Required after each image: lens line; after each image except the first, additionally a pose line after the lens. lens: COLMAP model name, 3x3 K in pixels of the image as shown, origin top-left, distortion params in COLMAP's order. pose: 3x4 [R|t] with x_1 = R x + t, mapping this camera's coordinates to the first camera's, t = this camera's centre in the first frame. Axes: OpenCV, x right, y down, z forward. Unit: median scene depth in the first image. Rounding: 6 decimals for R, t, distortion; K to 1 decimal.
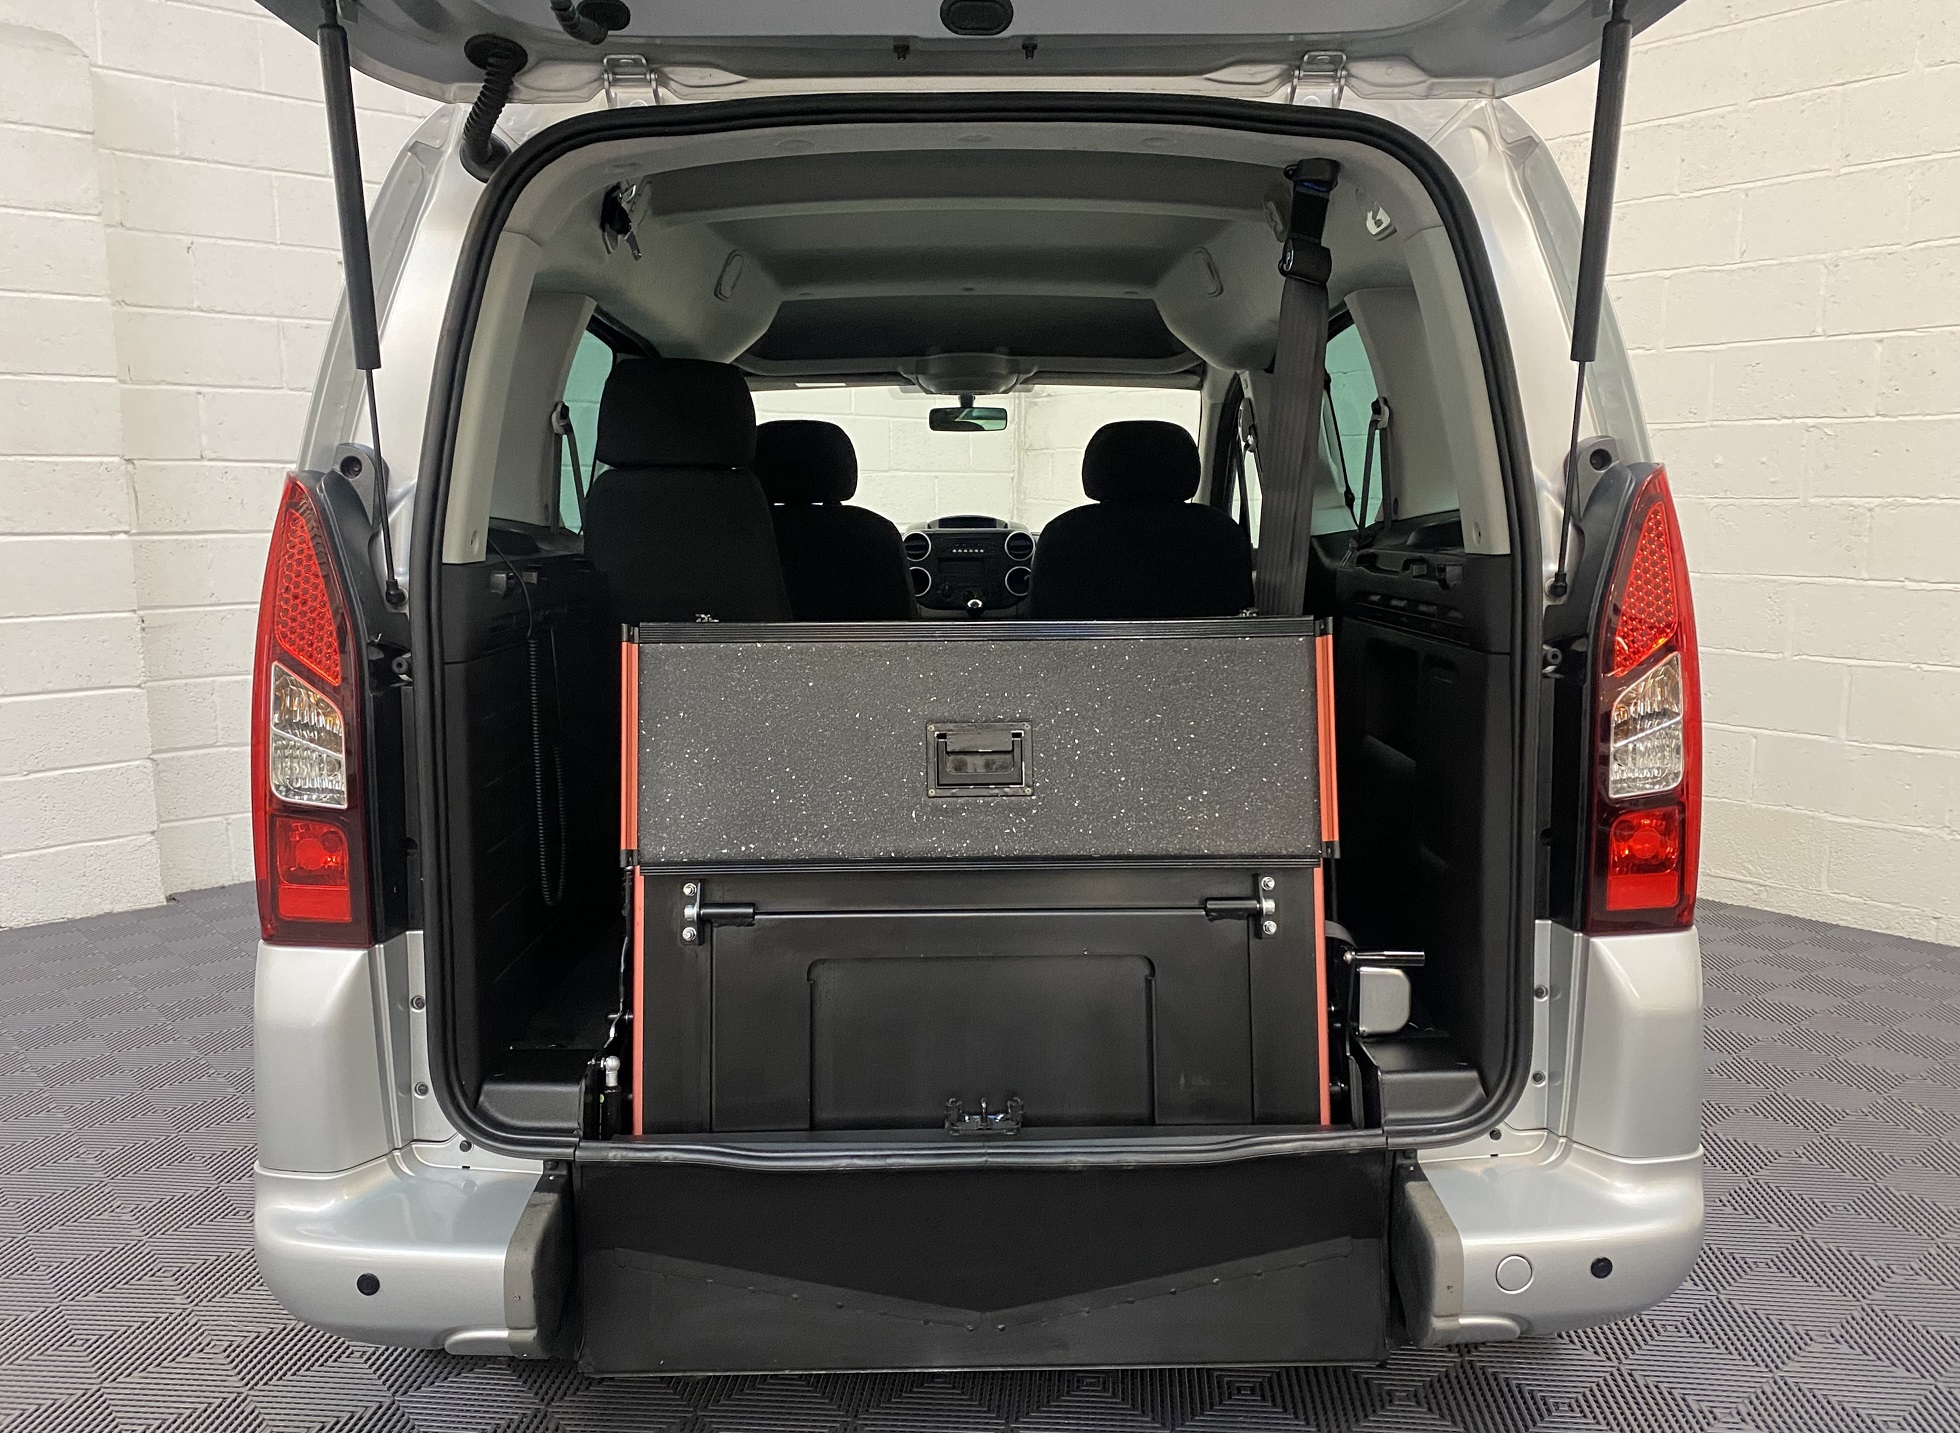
lens RADIAL K [[1508.9, 0, 982.9], [0, 1508.9, 732.7], [0, 0, 1]] dist [0.010024, 0.006268]
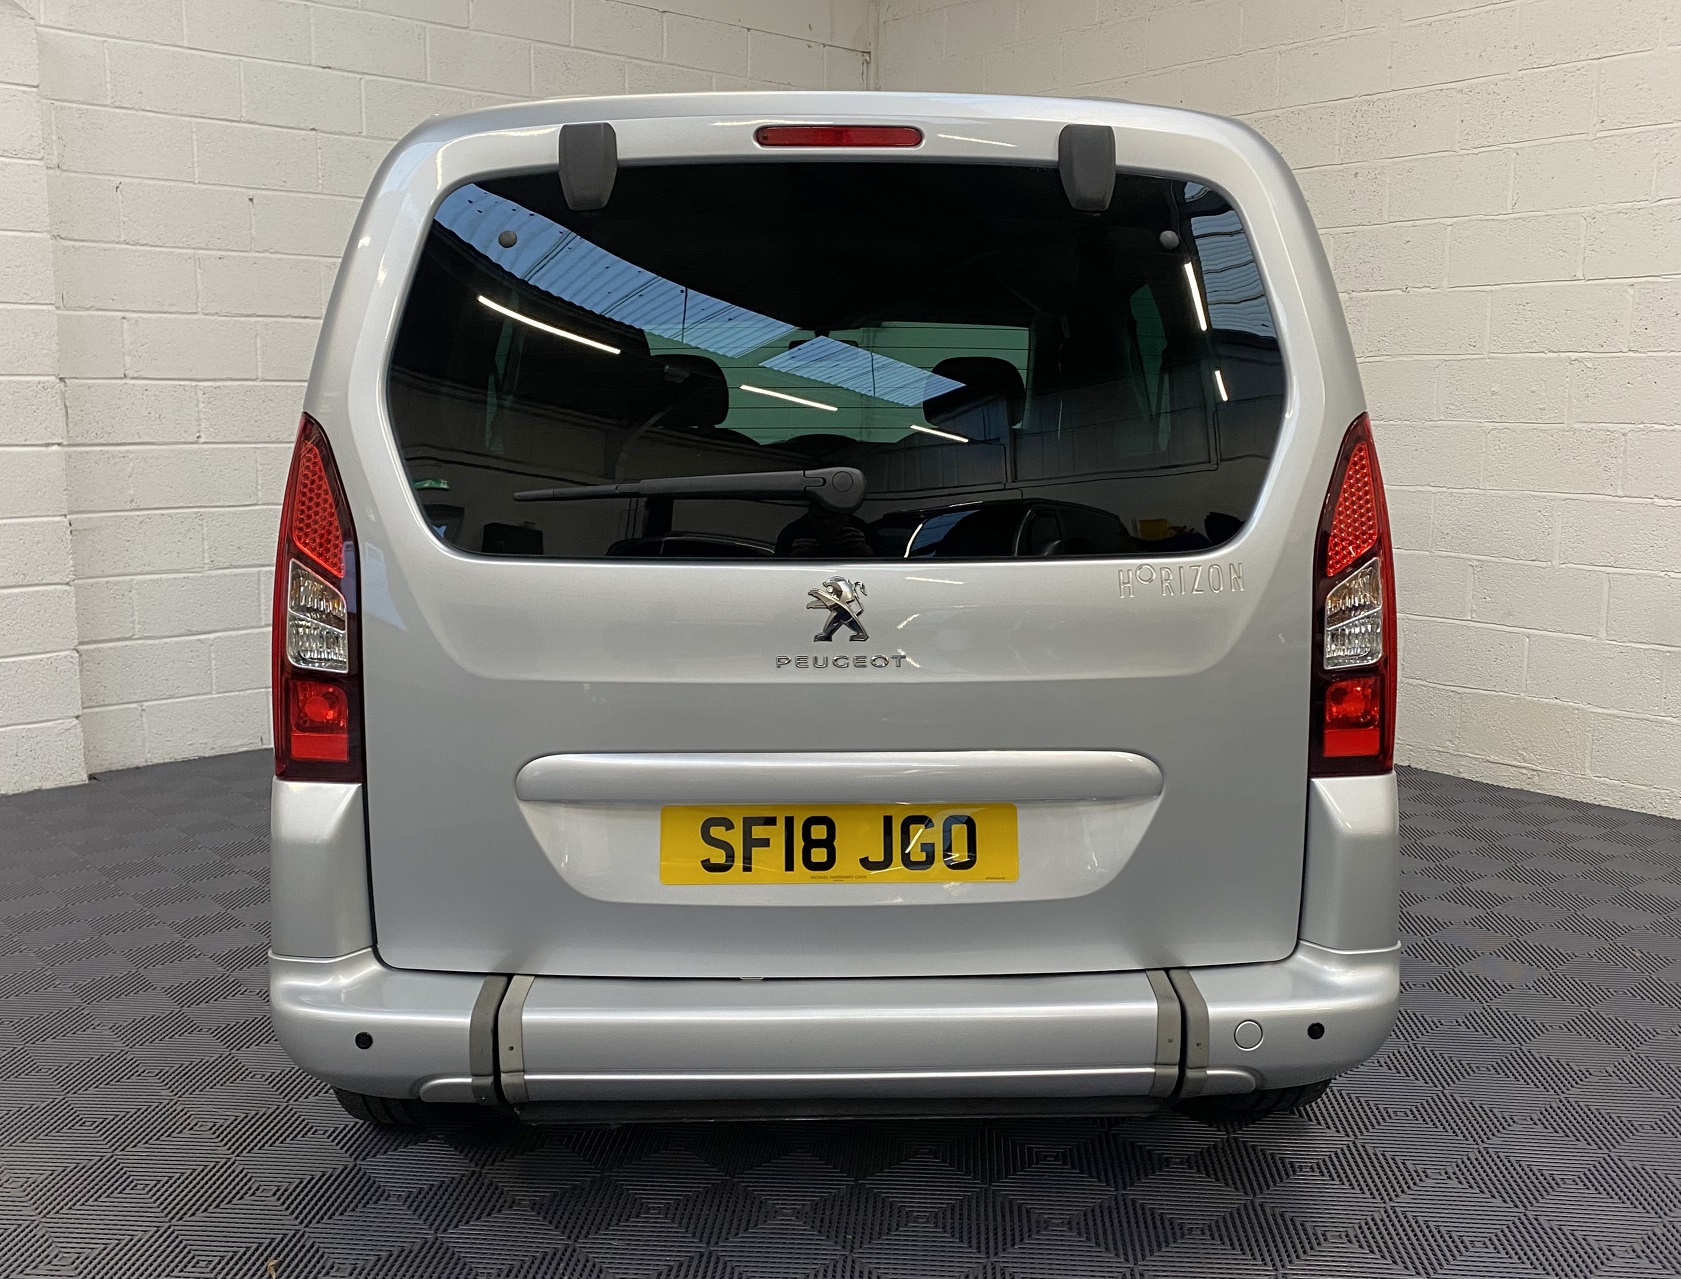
lens RADIAL K [[1542.5, 0, 840.5], [0, 1542.5, 639.5], [0, 0, 1]] dist [-0.006240, 0.002395]
pose [[0.999950, 0.004964, 0.008736, -0.009404], [-0.004958, 0.999987, -0.000798, 0.015357], [-0.008740, 0.000755, 0.999962, -0.240085]]
